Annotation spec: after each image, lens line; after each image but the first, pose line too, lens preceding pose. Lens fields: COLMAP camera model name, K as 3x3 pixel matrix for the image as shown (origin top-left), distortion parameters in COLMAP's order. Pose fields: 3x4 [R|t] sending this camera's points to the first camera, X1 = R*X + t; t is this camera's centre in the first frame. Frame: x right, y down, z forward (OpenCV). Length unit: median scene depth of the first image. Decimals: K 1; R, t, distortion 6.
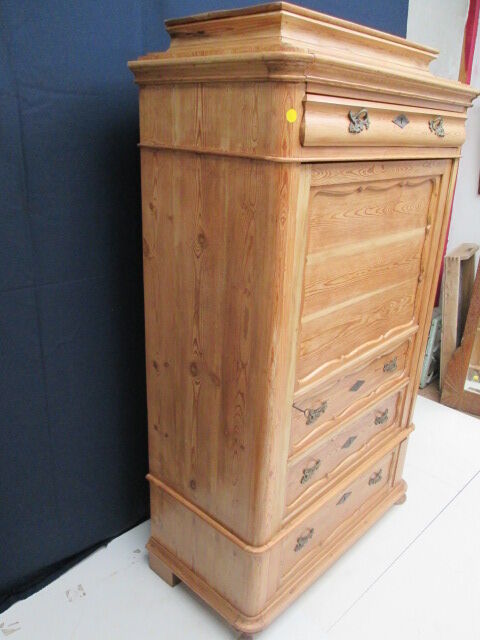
lens RADIAL K [[539.2, 0, 235.5], [0, 539.2, 324.8], [0, 0, 1]] dist [-0.061414, 0.051005]
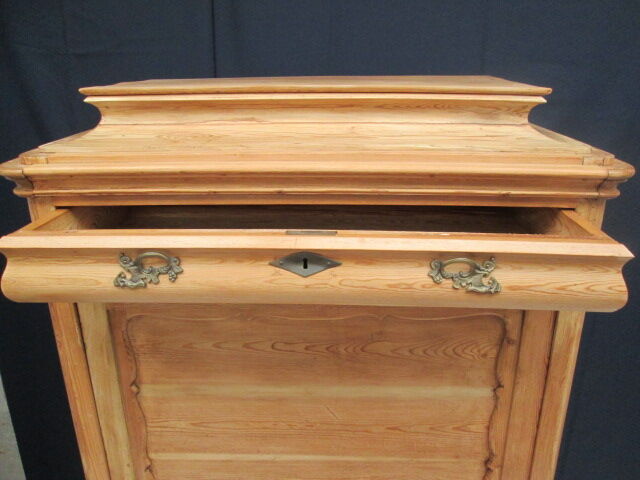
lens RADIAL K [[539.2, 0, 319.6], [0, 539.2, 235.6], [0, 0, 1]] dist [-0.061414, 0.051005]
pose [[0.669773, 0.198309, -0.715596, 0.777573], [-0.229205, 0.971835, 0.054791, -0.418529], [0.706307, 0.127321, 0.696362, 0.579482]]
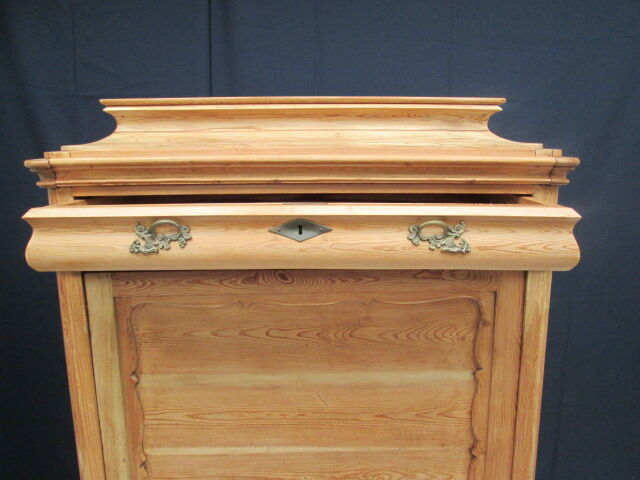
lens RADIAL K [[539.2, 0, 320.7], [0, 539.2, 231.9], [0, 0, 1]] dist [-0.061414, 0.051005]
pose [[0.698627, 0.075915, -0.711448, 0.842358], [-0.218389, 0.969528, -0.111001, -0.293613], [0.681342, 0.232920, 0.693917, 0.537430]]
